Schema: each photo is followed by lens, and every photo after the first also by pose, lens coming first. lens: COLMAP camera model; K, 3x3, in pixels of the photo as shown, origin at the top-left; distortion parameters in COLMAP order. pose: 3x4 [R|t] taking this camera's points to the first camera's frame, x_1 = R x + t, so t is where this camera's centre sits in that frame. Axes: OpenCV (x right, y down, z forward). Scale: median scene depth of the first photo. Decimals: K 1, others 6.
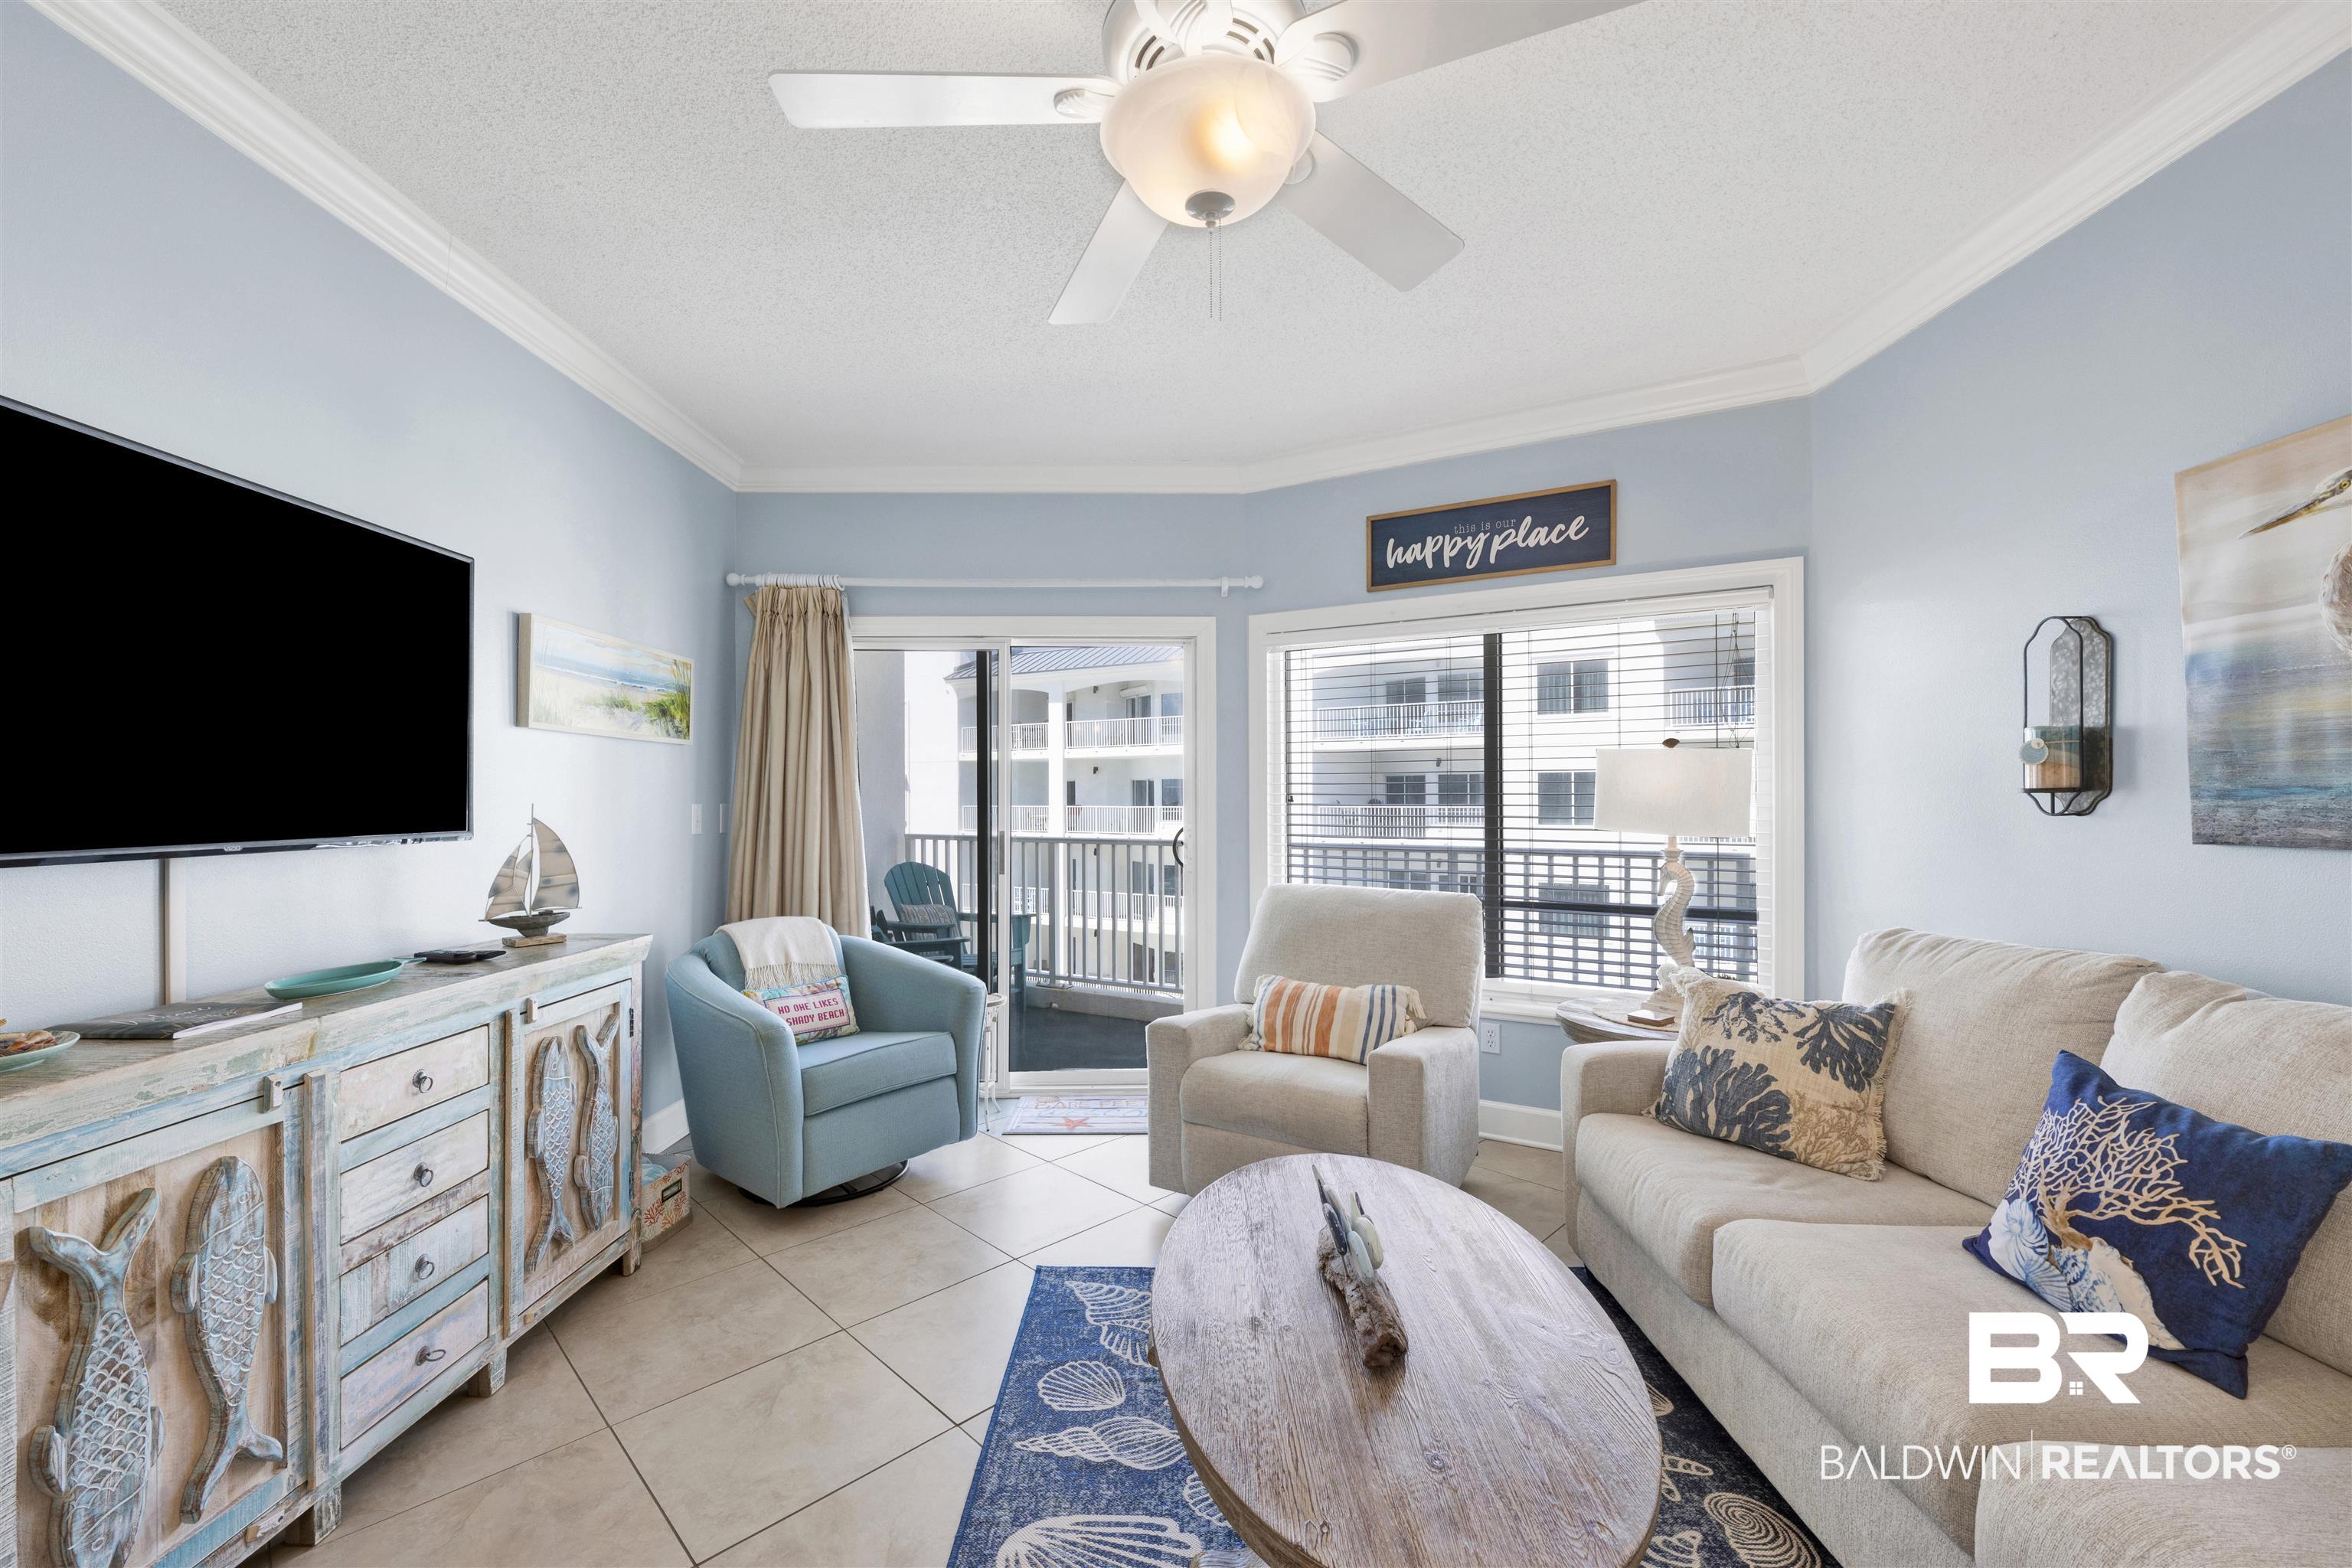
lens RADIAL K [[971.4, 0, 1167.2], [0, 971.4, 790.5], [0, 0, 1]] dist [-0.002804, 0.000324]
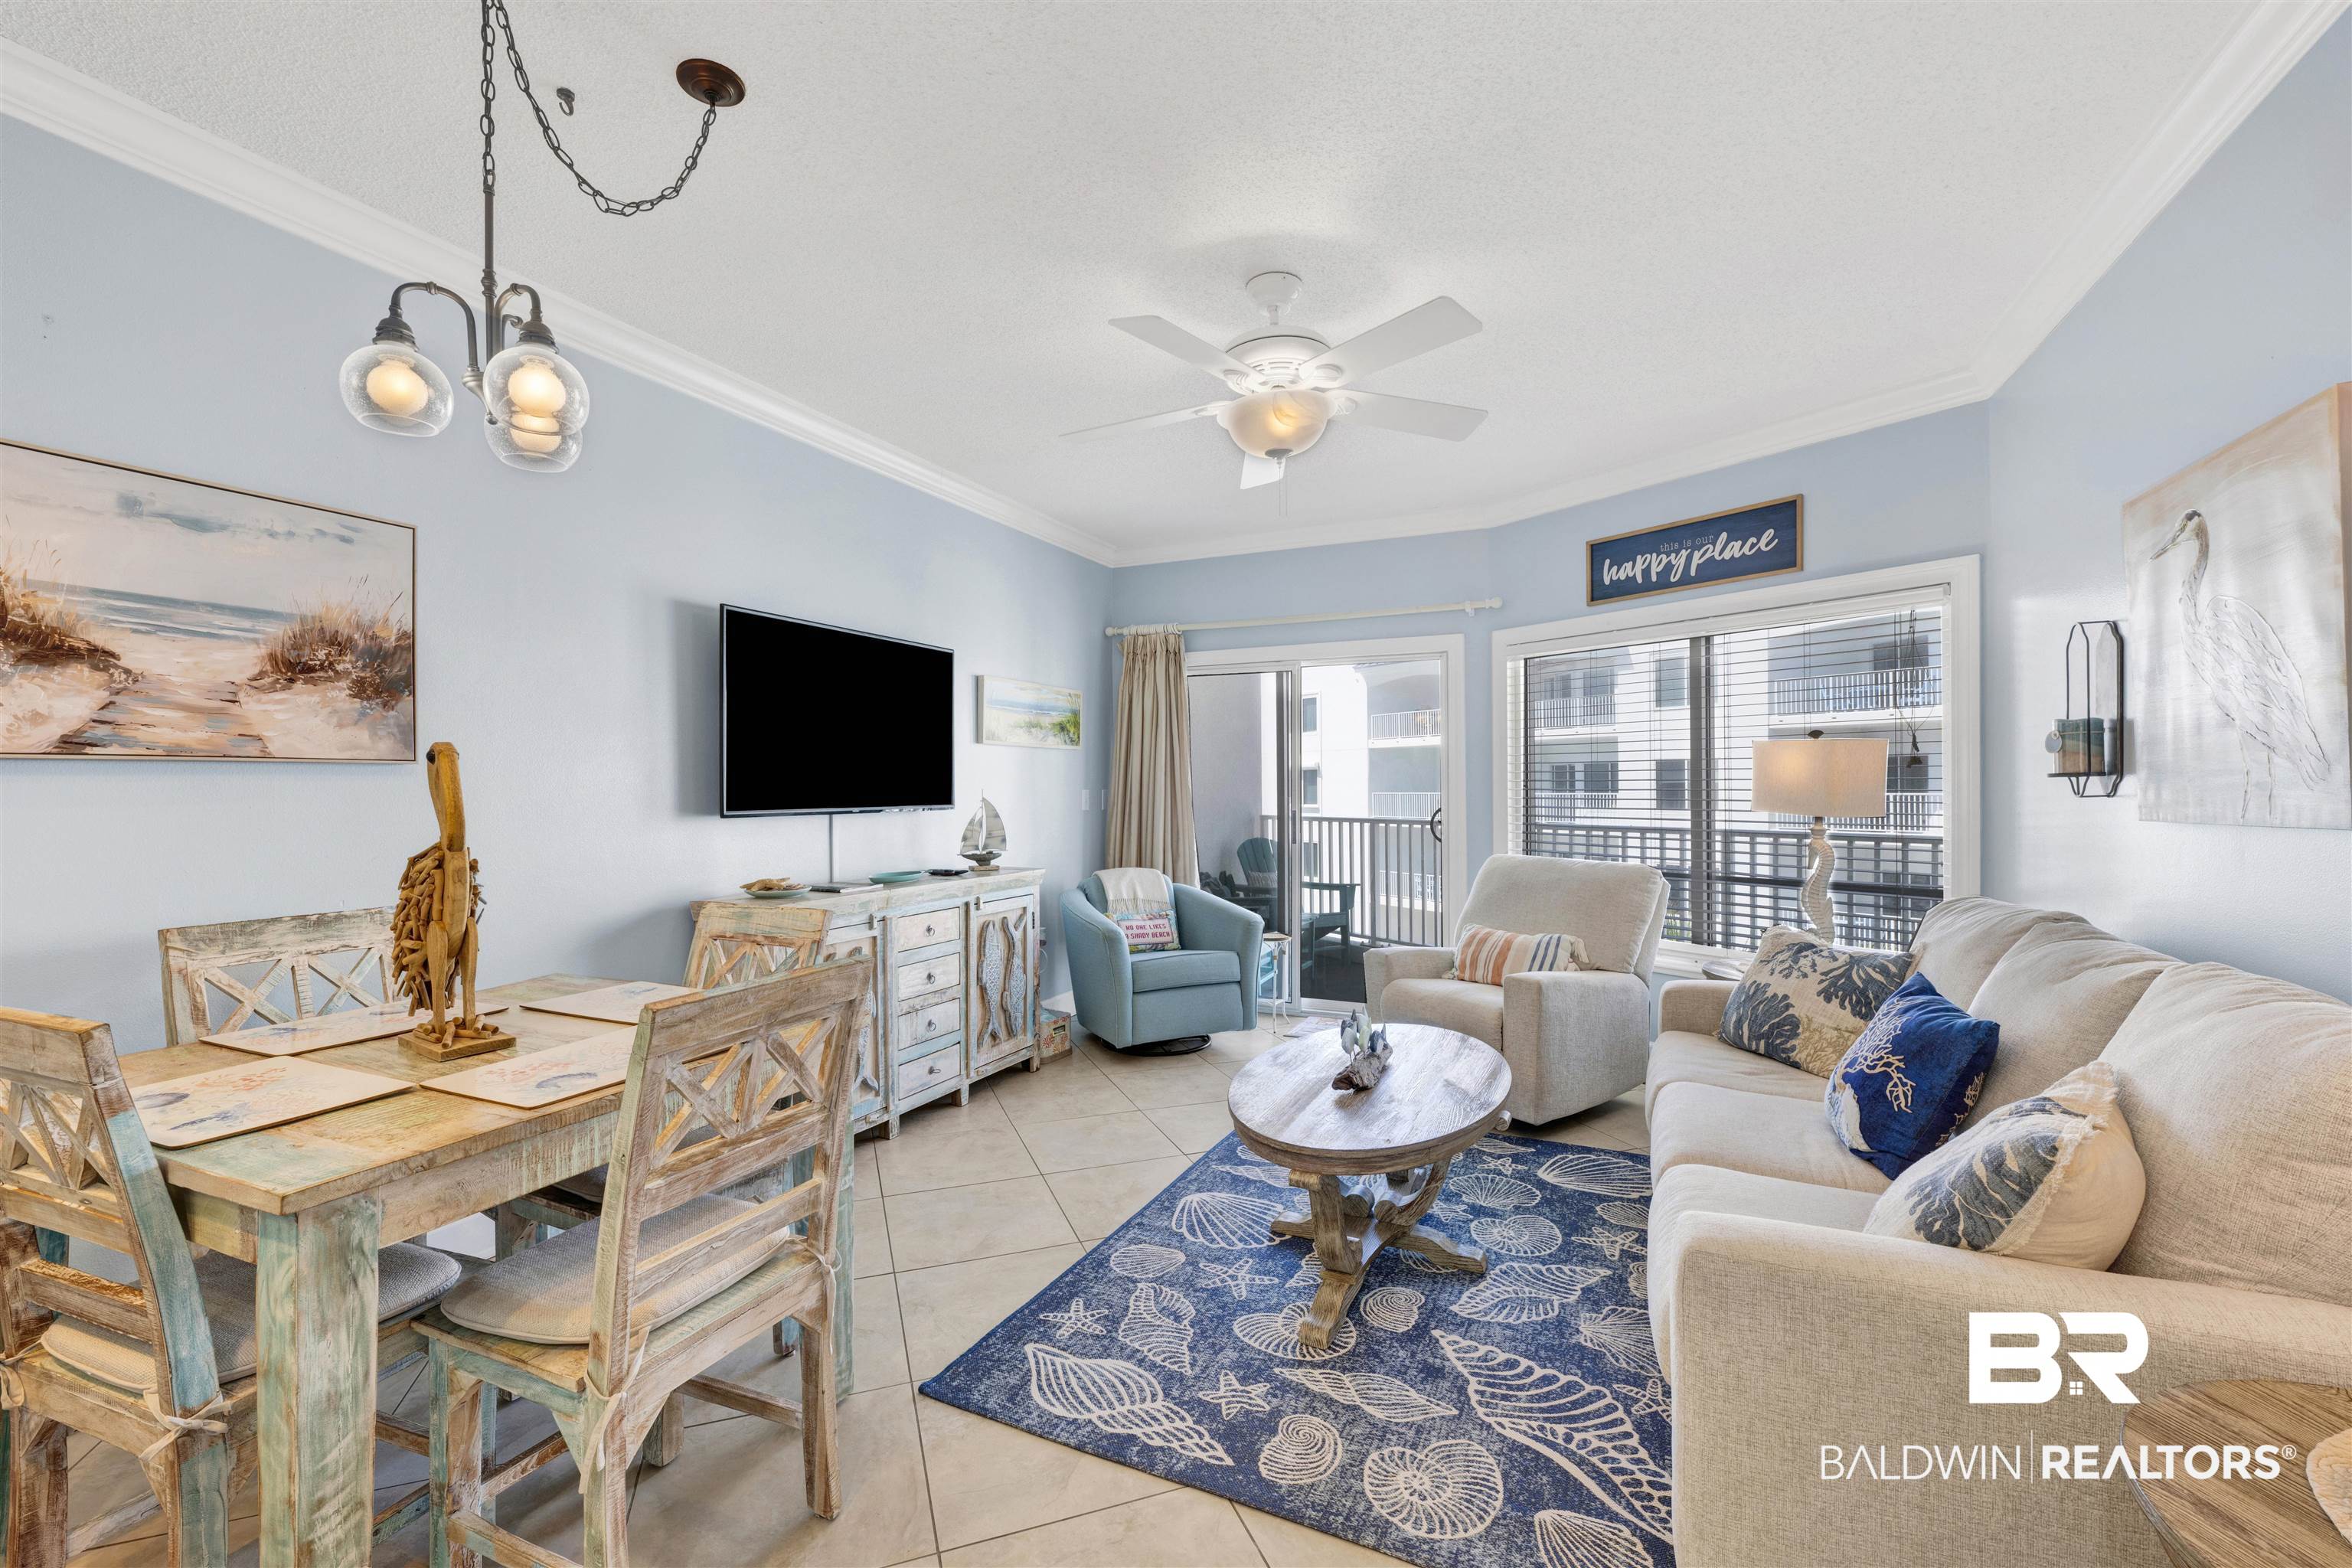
lens RADIAL K [[1006.8, 0, 1129.7], [0, 1006.8, 783.2], [0, 0, 1]] dist [-0.002846, 0.000293]
pose [[0.891470, -0.003922, -0.453062, 0.408889], [0.006421, 0.999971, 0.003979, -0.002351], [0.453034, -0.006456, 0.891470, -0.500506]]
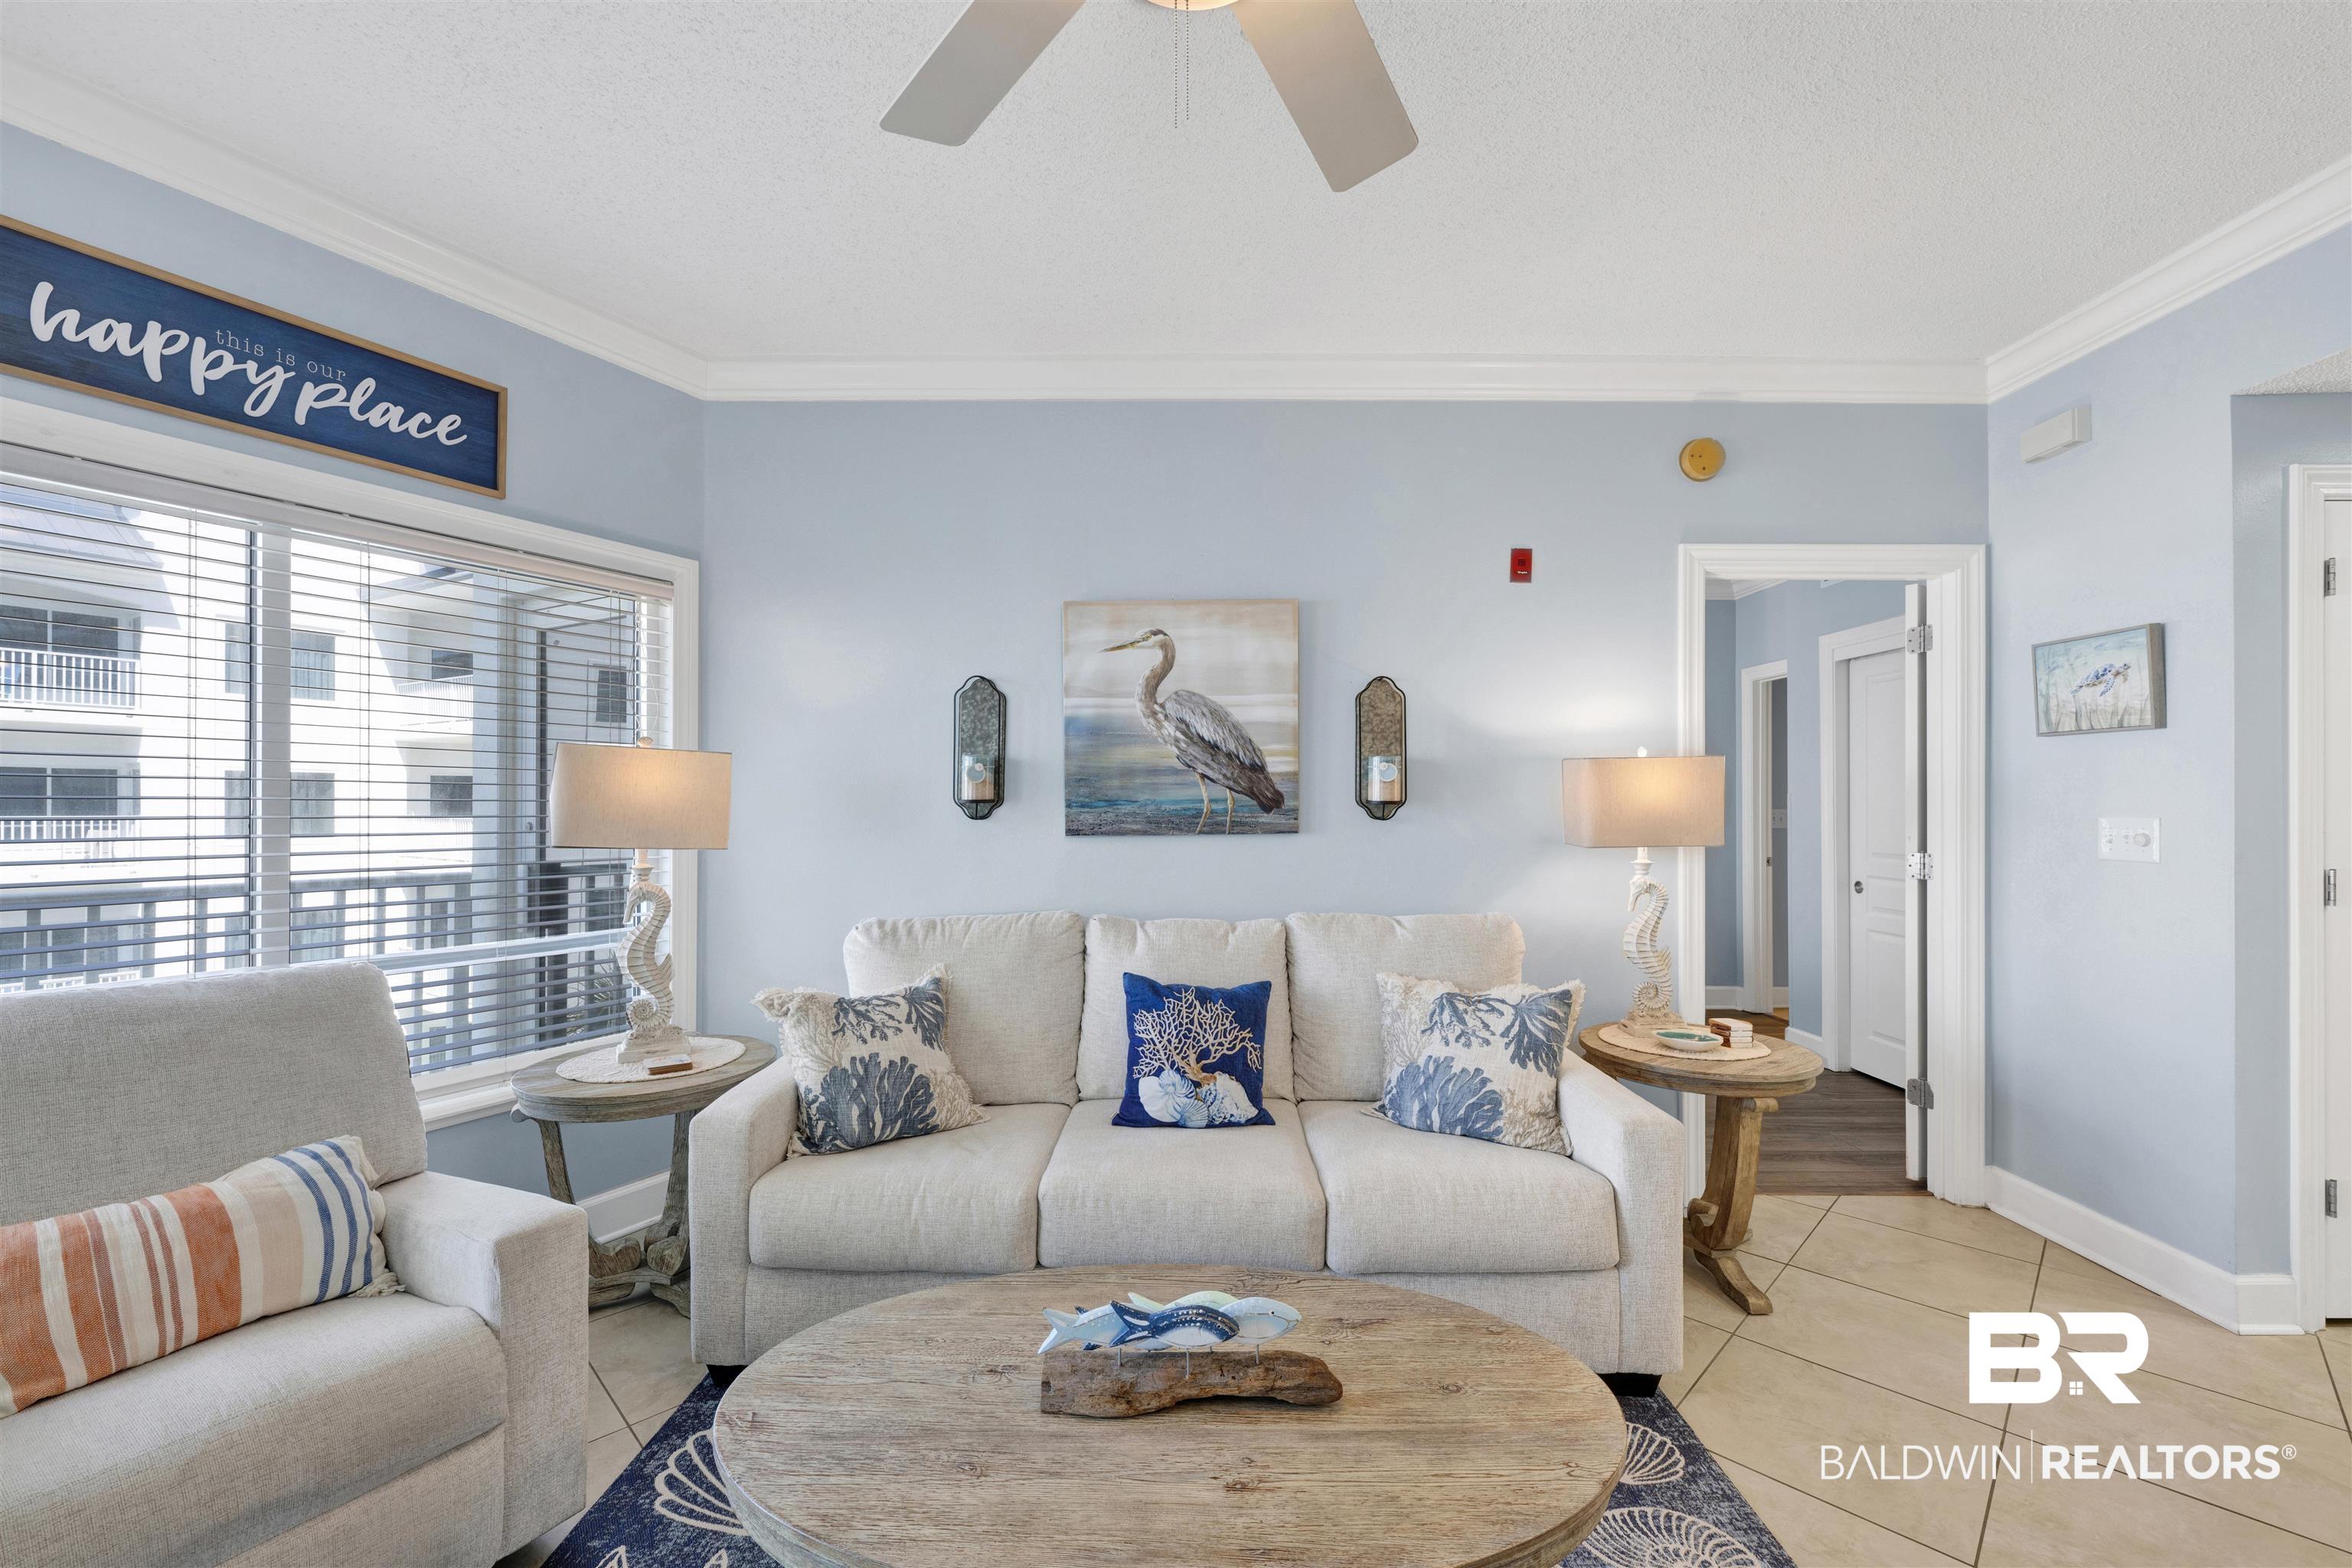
lens RADIAL K [[971.4, 0, 1194.4], [0, 971.4, 794.4], [0, 0, 1]] dist [-0.002804, 0.000324]
pose [[-0.025452, 0.014098, 0.999577, -0.425543], [-0.009847, 0.999849, -0.014352, 0.006136], [-0.999628, -0.010208, -0.025309, 0.651184]]
